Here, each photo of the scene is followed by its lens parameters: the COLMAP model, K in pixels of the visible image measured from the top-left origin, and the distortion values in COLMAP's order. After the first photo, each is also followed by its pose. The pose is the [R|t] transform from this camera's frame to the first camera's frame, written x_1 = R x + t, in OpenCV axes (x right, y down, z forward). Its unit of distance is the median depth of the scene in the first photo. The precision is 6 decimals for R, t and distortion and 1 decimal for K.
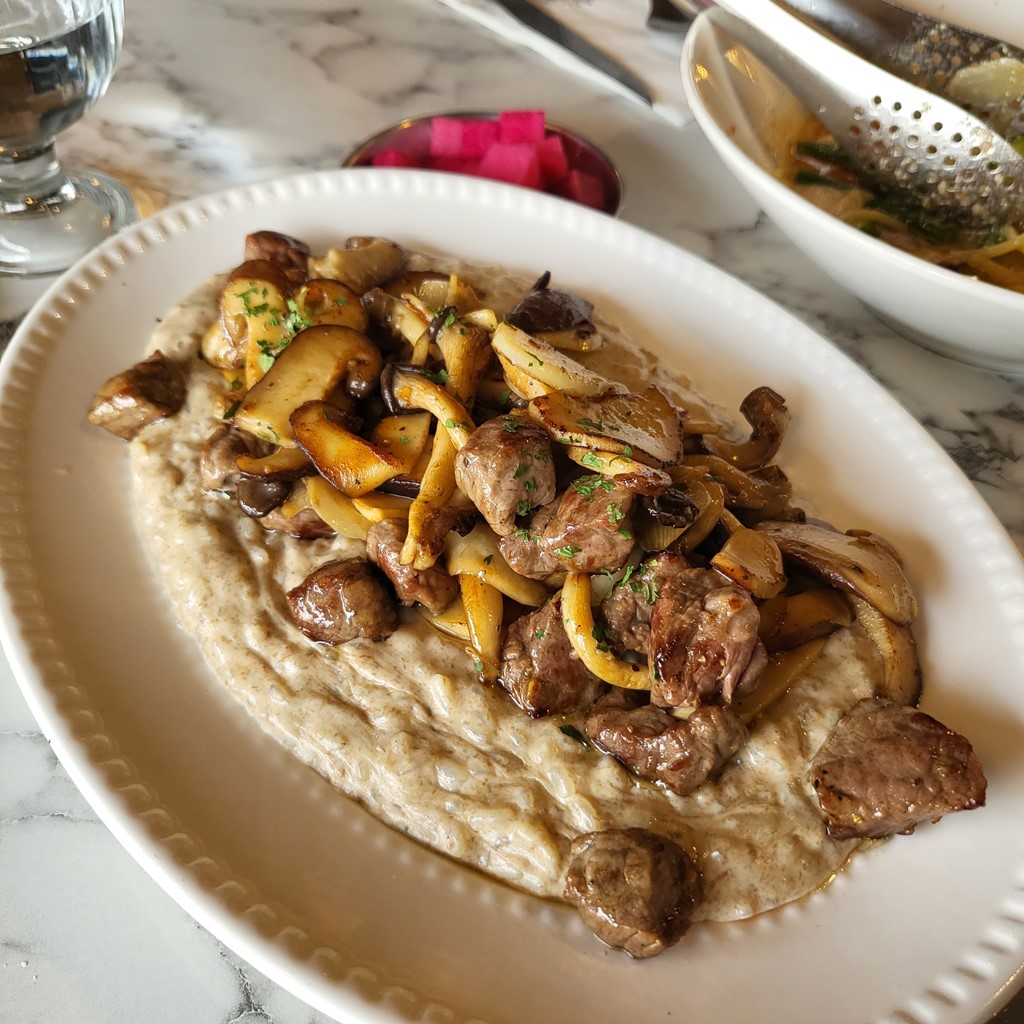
lens RADIAL K [[925.9, 0, 513.1], [0, 925.9, 511.6], [0, 0, 1]] dist [-0.065621, 0.016453]
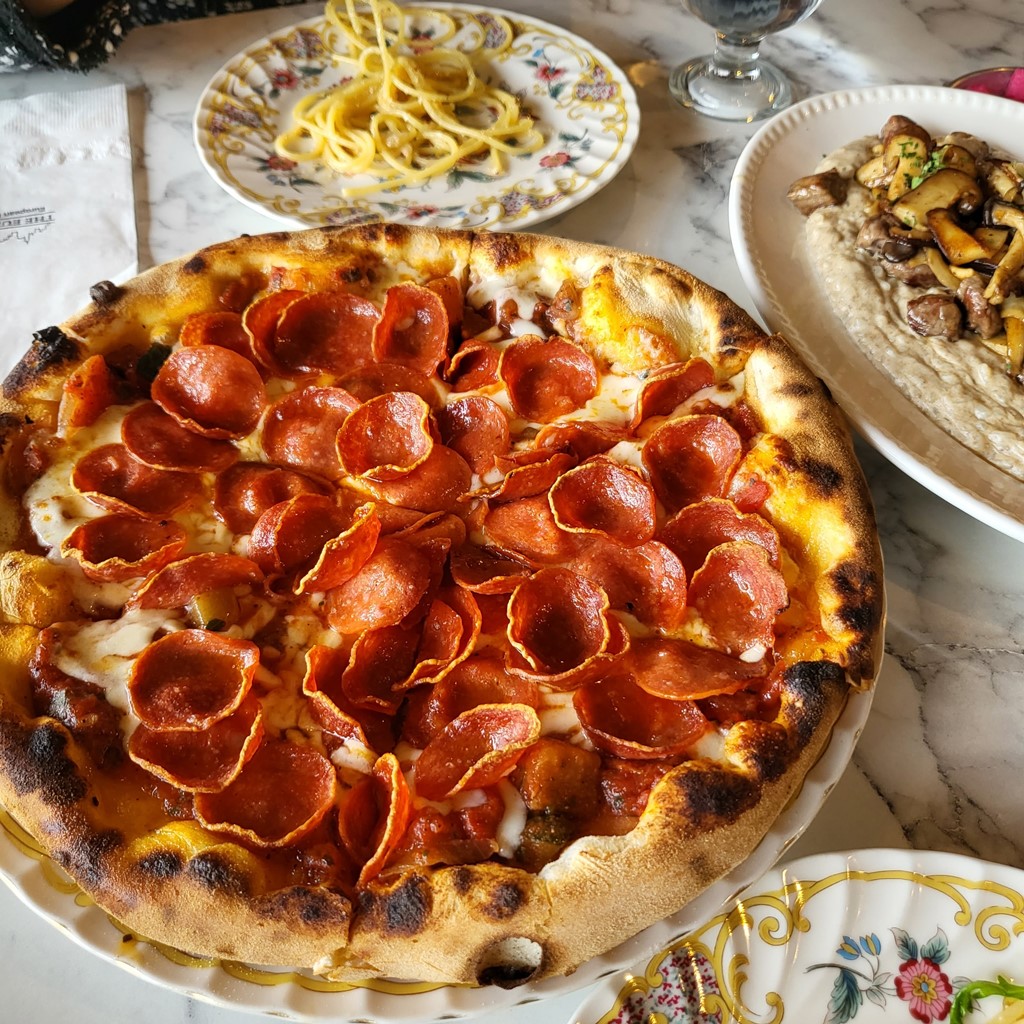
lens RADIAL K [[925.9, 0, 511.8], [0, 925.9, 513.1], [0, 0, 1]] dist [-0.065621, 0.016453]
pose [[0.908938, 0.295902, -0.293724, -0.282624], [-0.284758, 0.955166, 0.081057, 0.519843], [0.304540, 0.009965, 0.952447, -0.858998]]
